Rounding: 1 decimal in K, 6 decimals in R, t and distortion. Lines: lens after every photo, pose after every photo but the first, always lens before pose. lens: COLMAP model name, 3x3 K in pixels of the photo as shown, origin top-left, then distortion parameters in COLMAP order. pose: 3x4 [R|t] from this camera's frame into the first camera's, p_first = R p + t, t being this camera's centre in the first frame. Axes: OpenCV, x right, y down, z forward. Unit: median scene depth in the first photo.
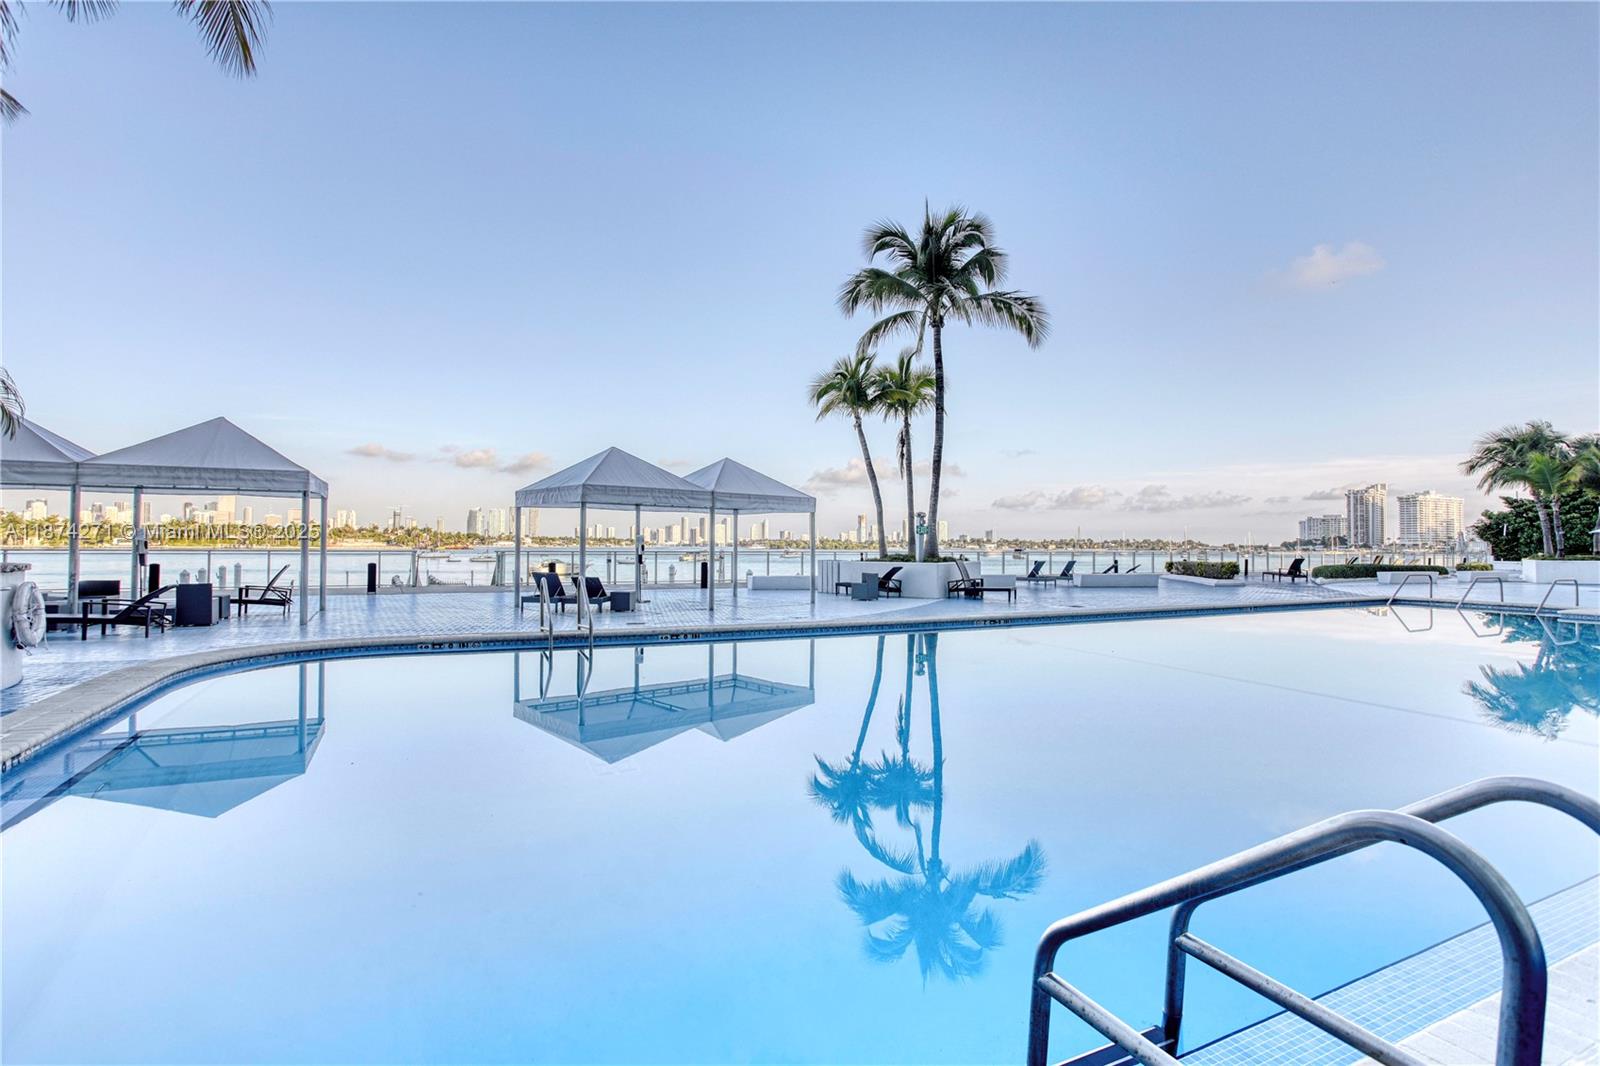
lens RADIAL K [[809.1, 0, 800.0], [0, 809.1, 533.0], [0, 0, 1]] dist [-0.047327, 0.000091]
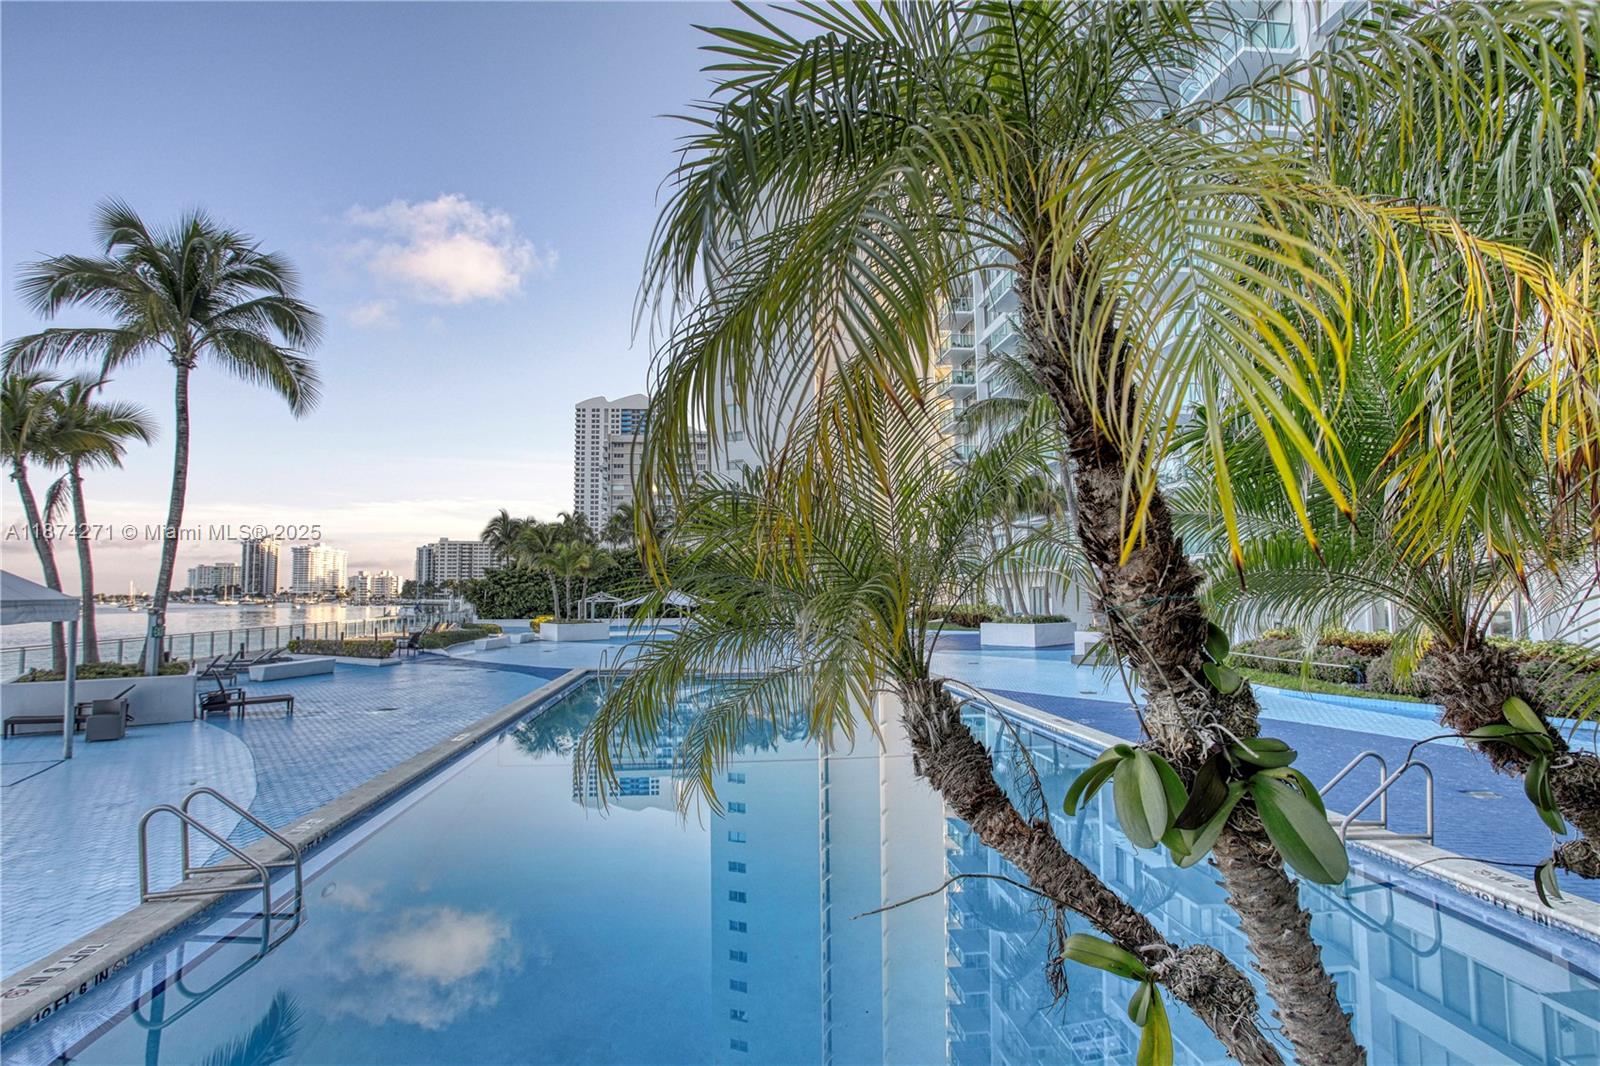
lens RADIAL K [[819.8, 0, 800.0], [0, 819.8, 533.0], [0, 0, 1]] dist [-0.030734, 0.000104]
pose [[0.344640, 0.063046, 0.936615, -0.215139], [-0.007580, 0.997897, -0.064382, -0.031747], [-0.938704, 0.015089, 0.344393, 0.115297]]
